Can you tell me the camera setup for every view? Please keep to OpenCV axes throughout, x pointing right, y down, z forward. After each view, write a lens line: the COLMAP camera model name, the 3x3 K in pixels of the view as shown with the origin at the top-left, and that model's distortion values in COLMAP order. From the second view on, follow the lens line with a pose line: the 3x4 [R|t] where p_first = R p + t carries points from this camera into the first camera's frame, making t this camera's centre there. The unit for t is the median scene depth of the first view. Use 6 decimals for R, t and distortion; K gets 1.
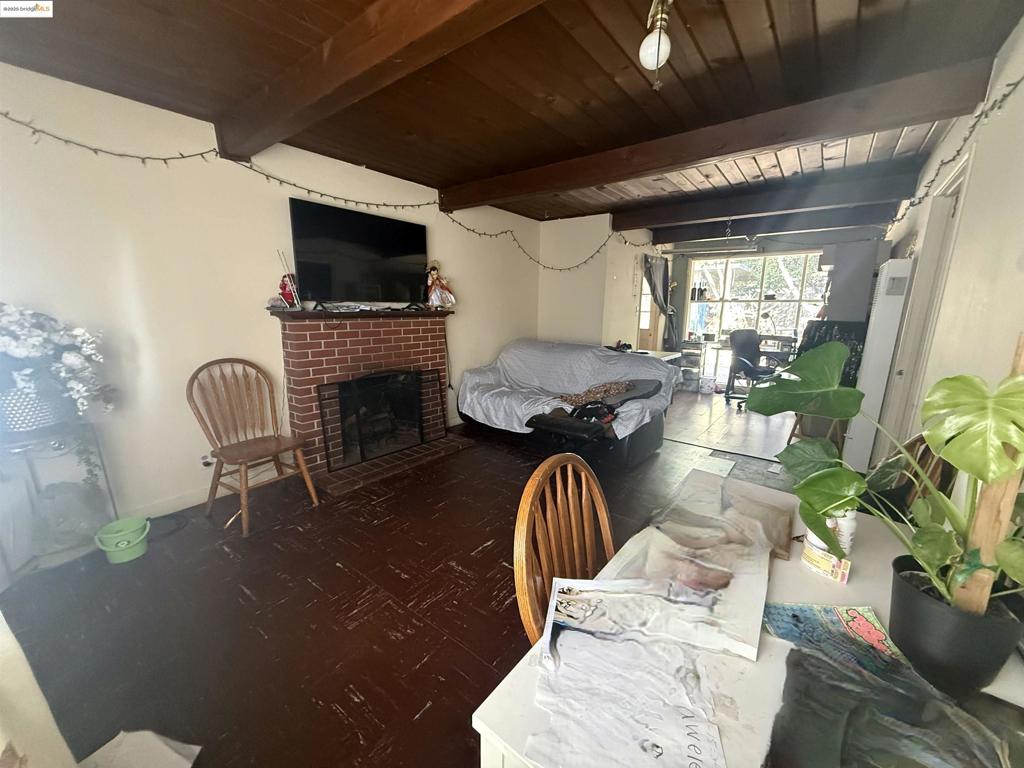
lens RADIAL K [[407.2, 0, 508.5], [0, 407.2, 378.2], [0, 0, 1]] dist [0.000900, 0.000246]
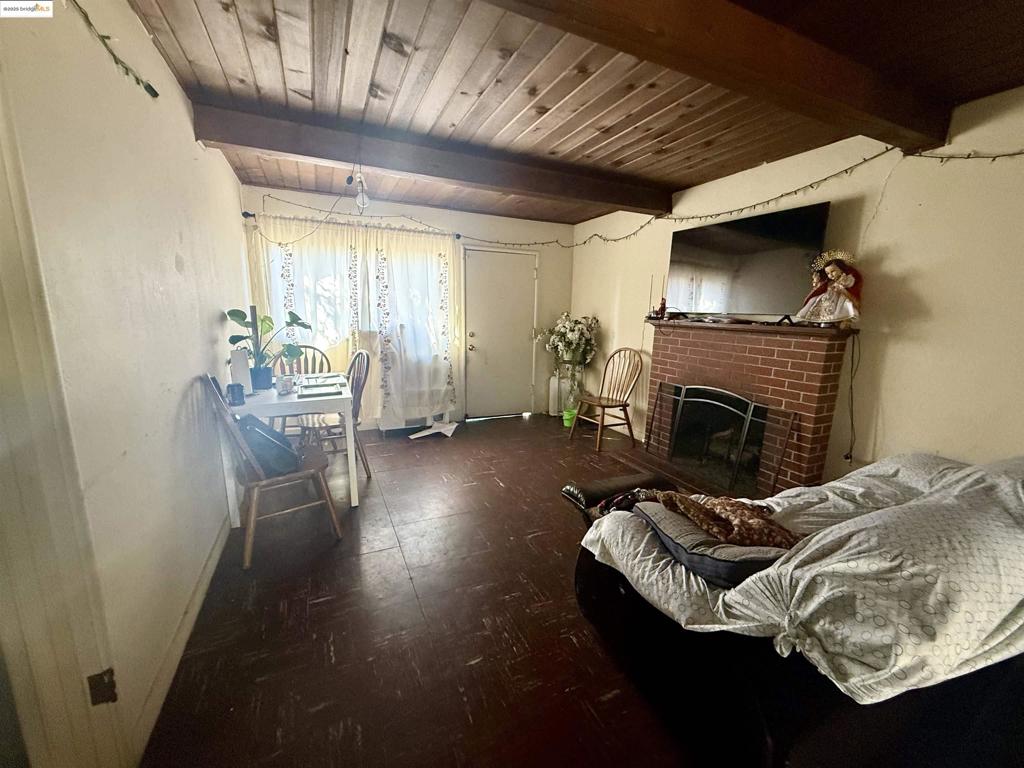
lens RADIAL K [[407.2, 0, 514.7], [0, 407.2, 386.8], [0, 0, 1]] dist [0.000900, 0.000246]
pose [[-0.448924, 0.140385, -0.882473, 0.663099], [-0.194923, 0.948413, 0.250035, -0.150700], [0.872051, 0.284261, -0.398401, 0.897880]]
